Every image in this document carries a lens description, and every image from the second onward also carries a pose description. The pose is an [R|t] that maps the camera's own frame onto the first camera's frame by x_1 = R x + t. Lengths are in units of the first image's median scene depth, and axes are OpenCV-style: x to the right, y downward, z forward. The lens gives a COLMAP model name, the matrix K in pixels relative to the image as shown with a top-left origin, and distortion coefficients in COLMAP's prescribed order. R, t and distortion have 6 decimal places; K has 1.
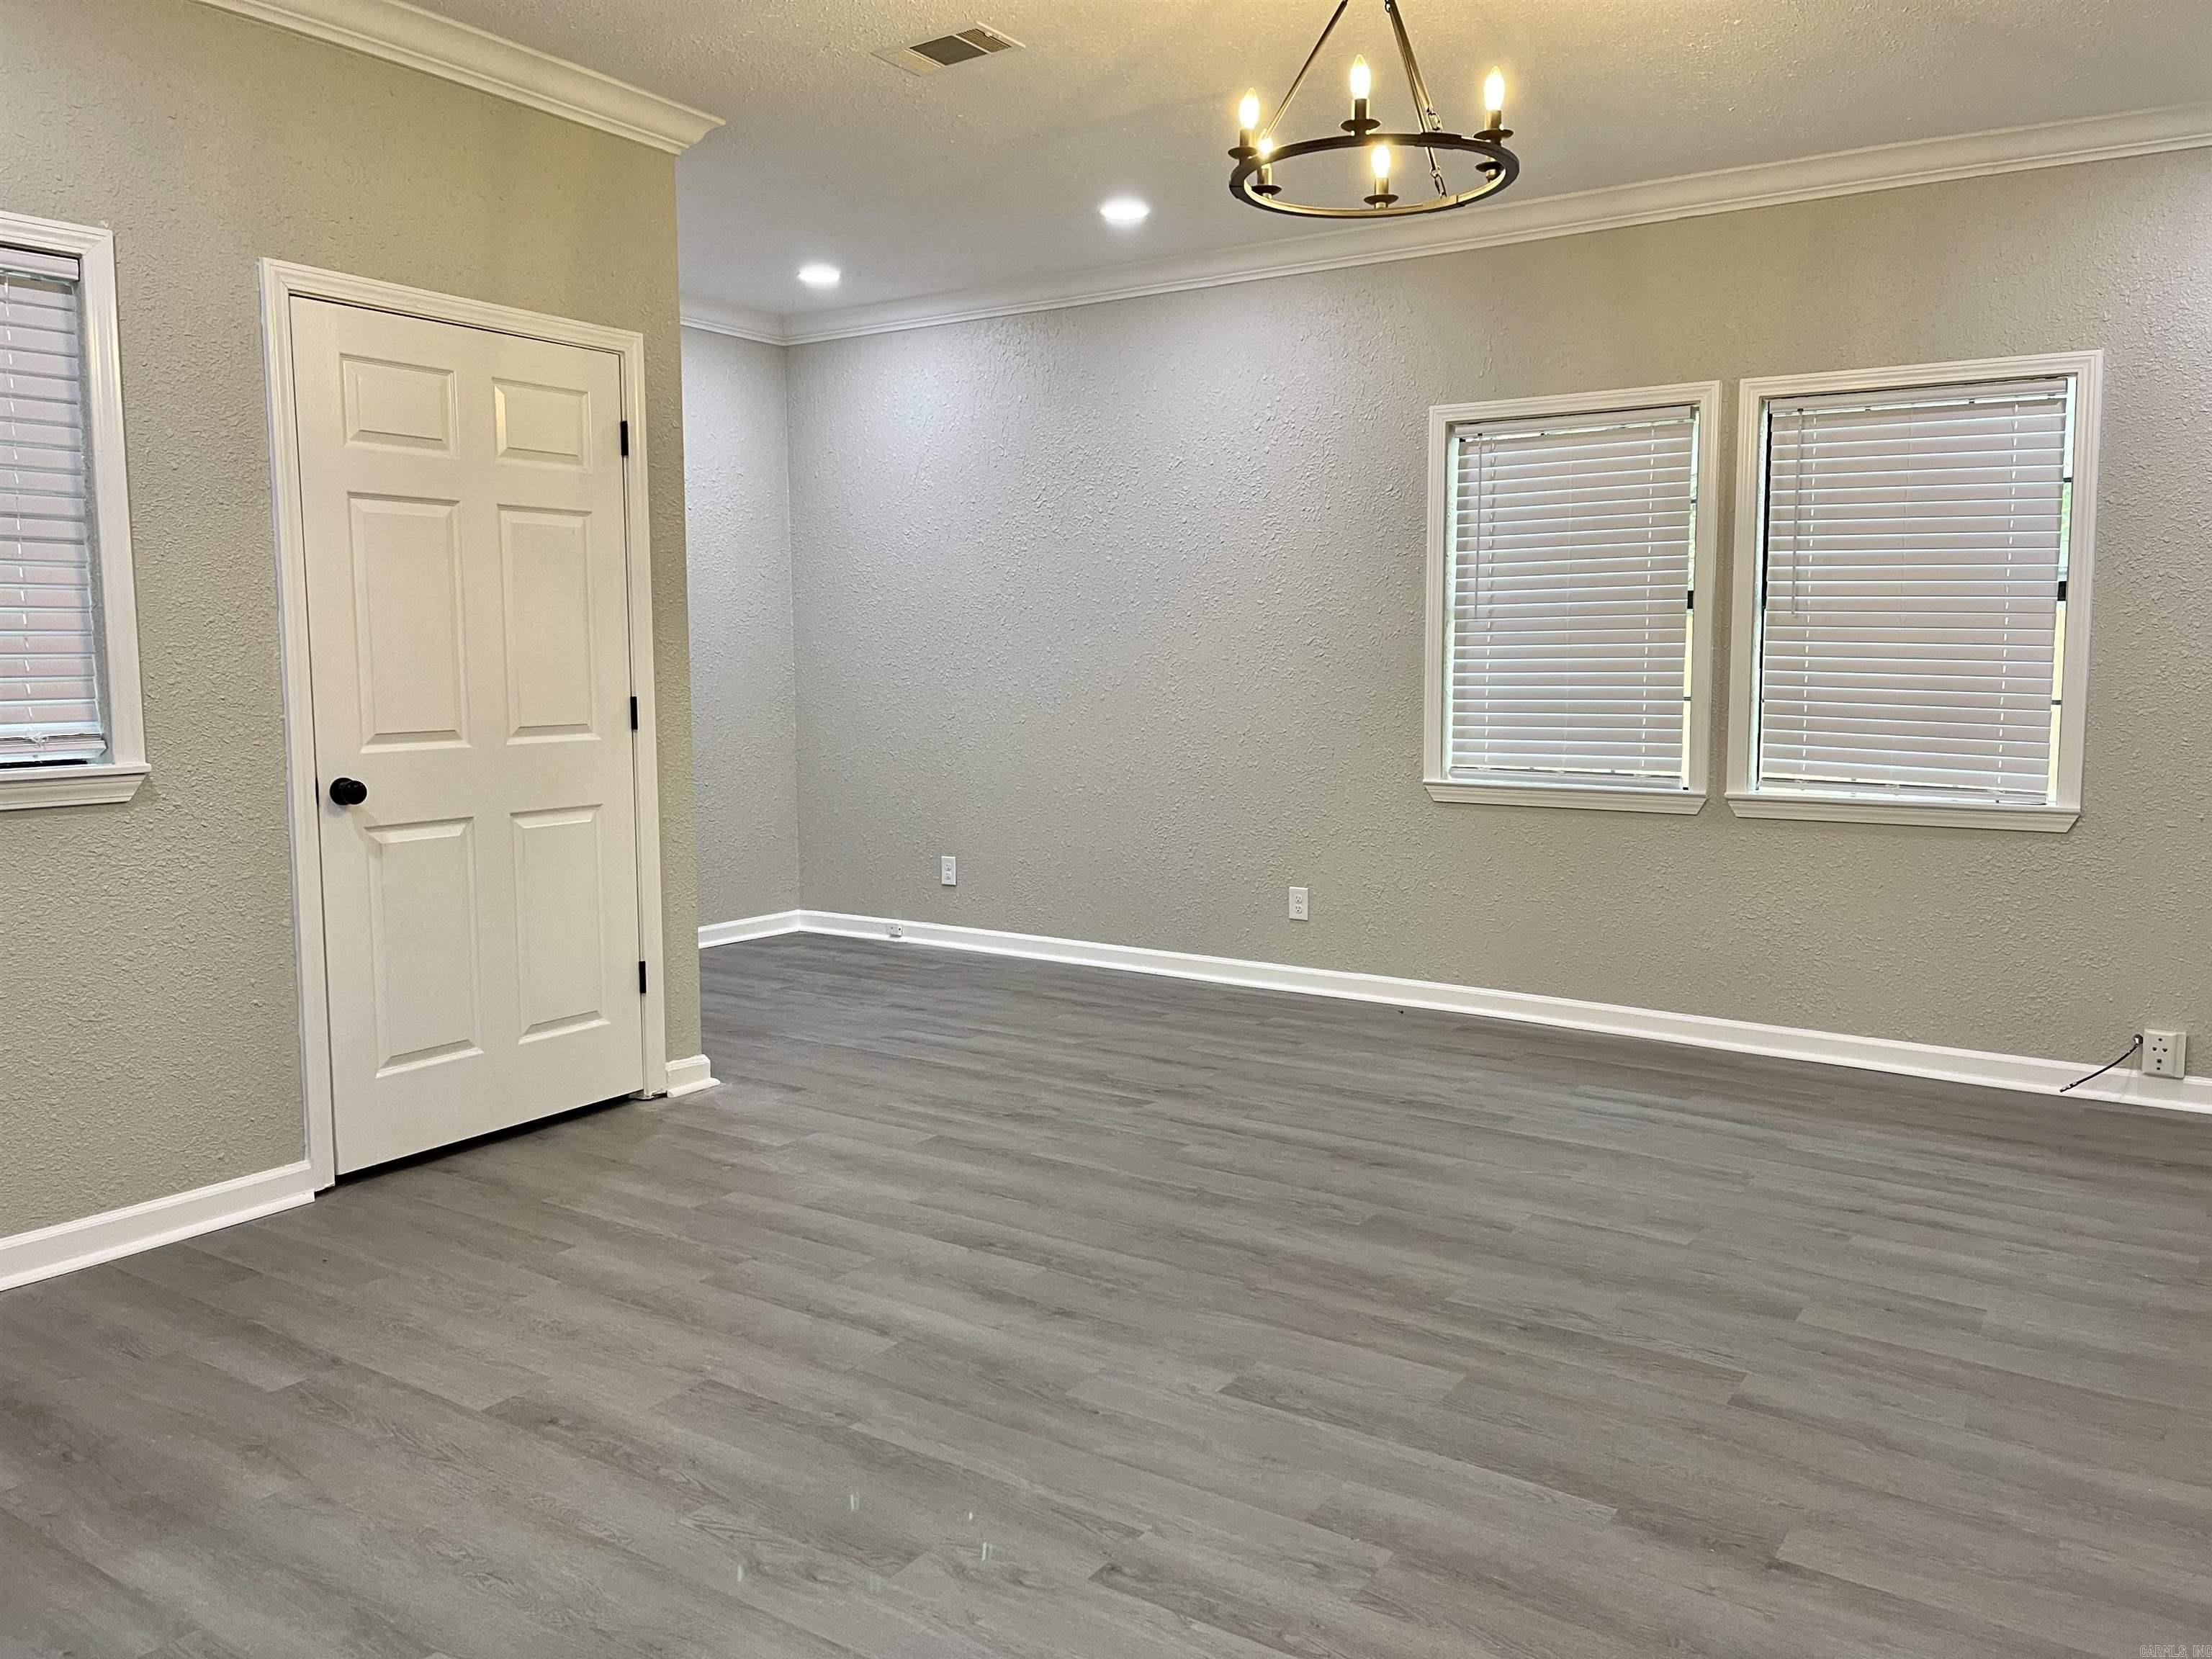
lens RADIAL K [[1664.2, 0, 1116.1], [0, 1664.2, 813.4], [0, 0, 1]] dist [0.077115, -0.097901]
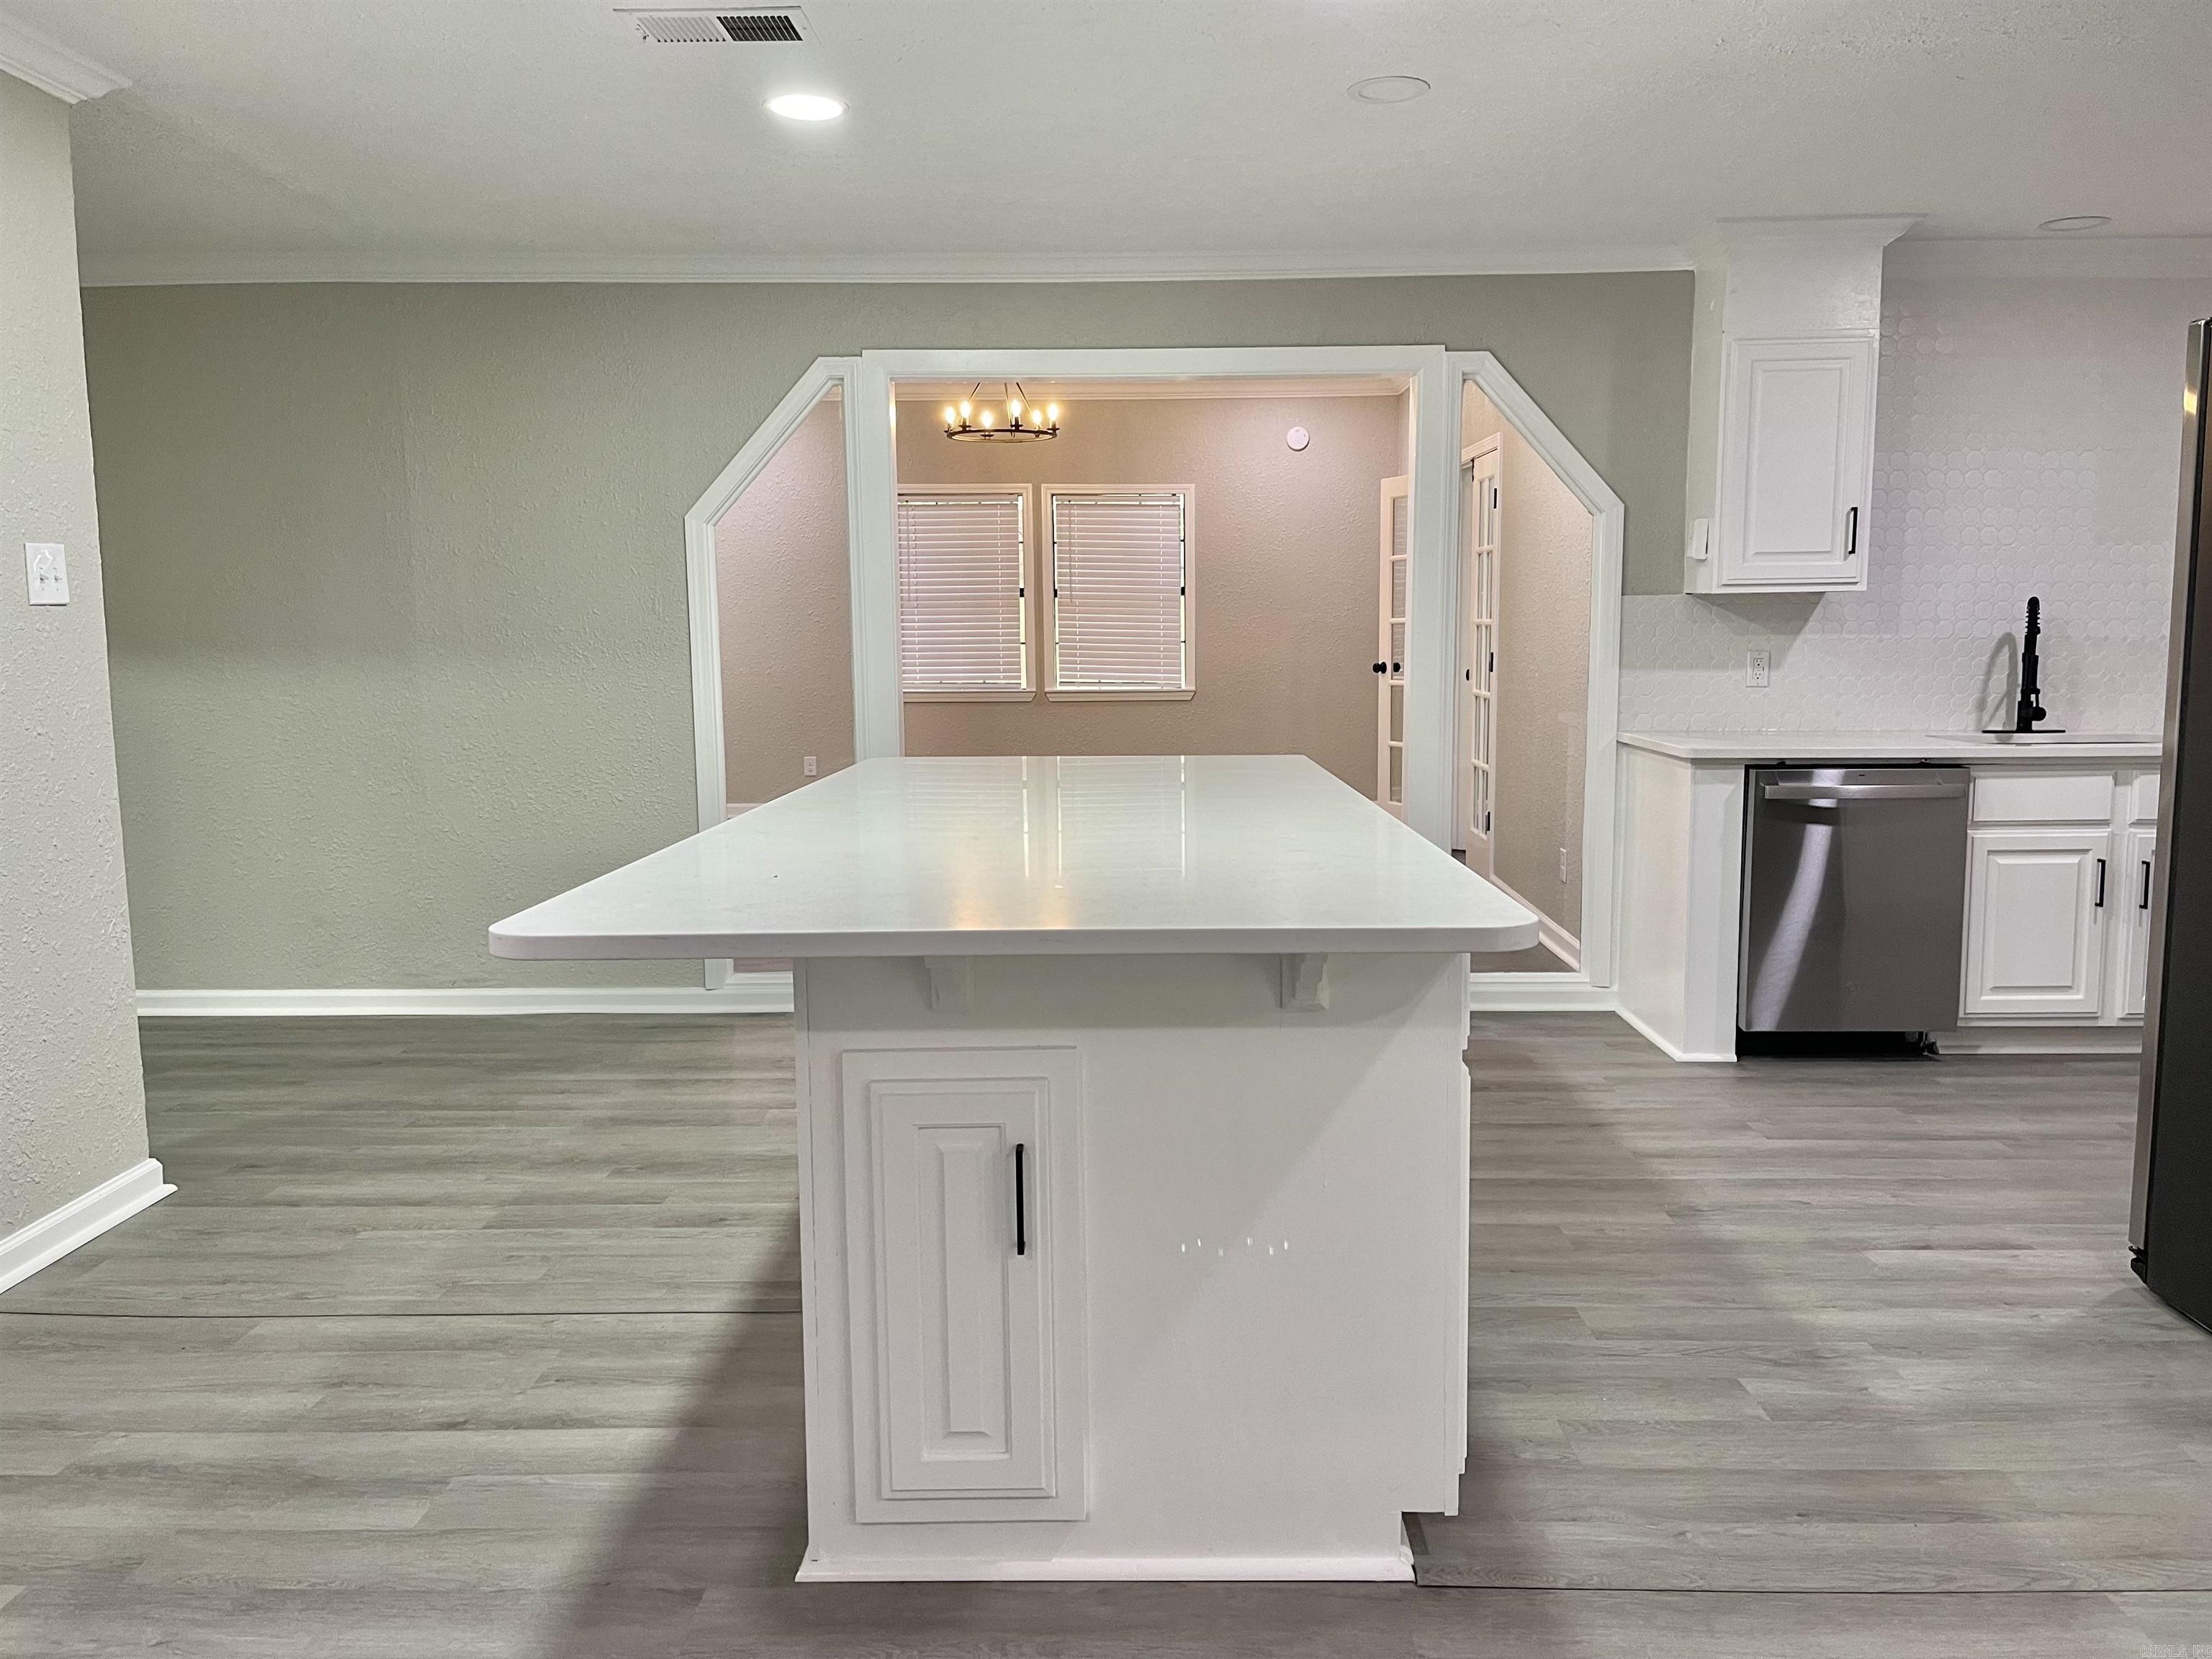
lens RADIAL K [[1664.2, 0, 1119.5], [0, 1664.2, 824.8], [0, 0, 1]] dist [0.077115, -0.097901]
pose [[0.837202, -0.074195, 0.541837, -0.807220], [0.059128, 0.997227, 0.045193, 0.079519], [-0.543688, -0.005798, 0.839268, -0.892057]]
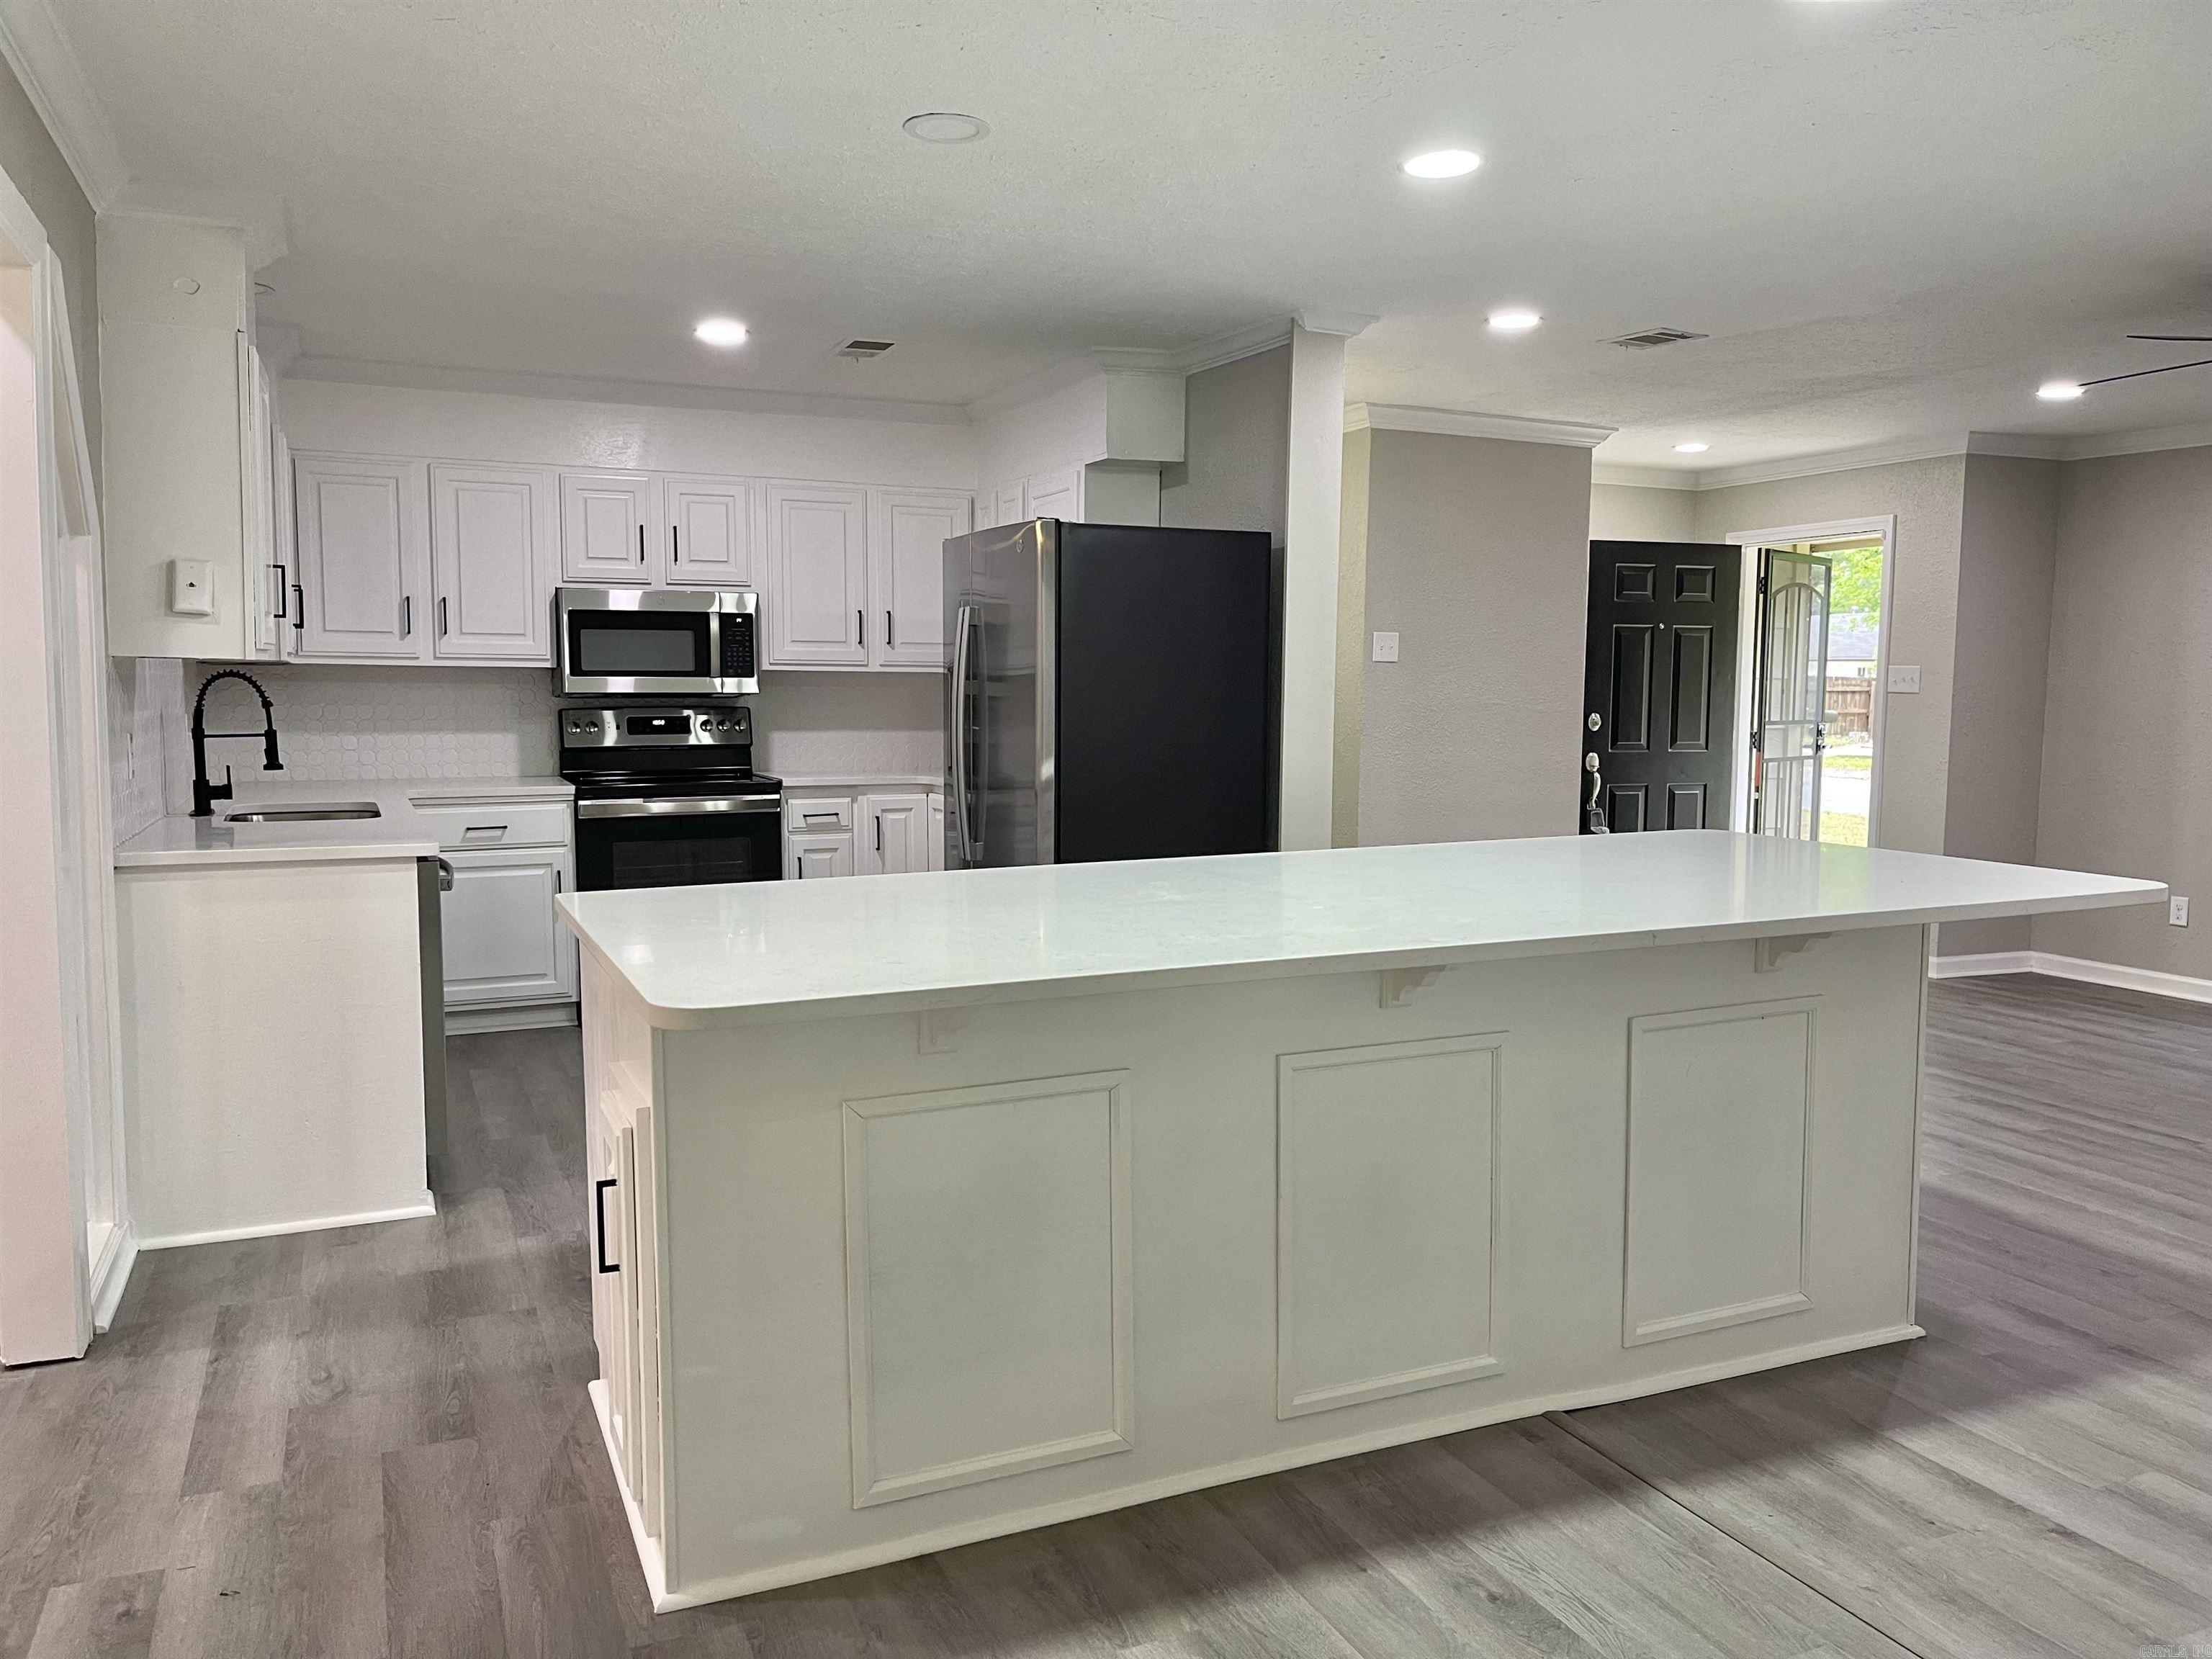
lens RADIAL K [[1664.2, 0, 1098.5], [0, 1664.2, 835.7], [0, 0, 1]] dist [0.077115, -0.097901]
pose [[-0.843369, -0.056455, 0.534361, -0.708743], [0.043251, 0.984106, 0.172232, -0.048588], [-0.535592, 0.168367, -0.827523, 0.400599]]
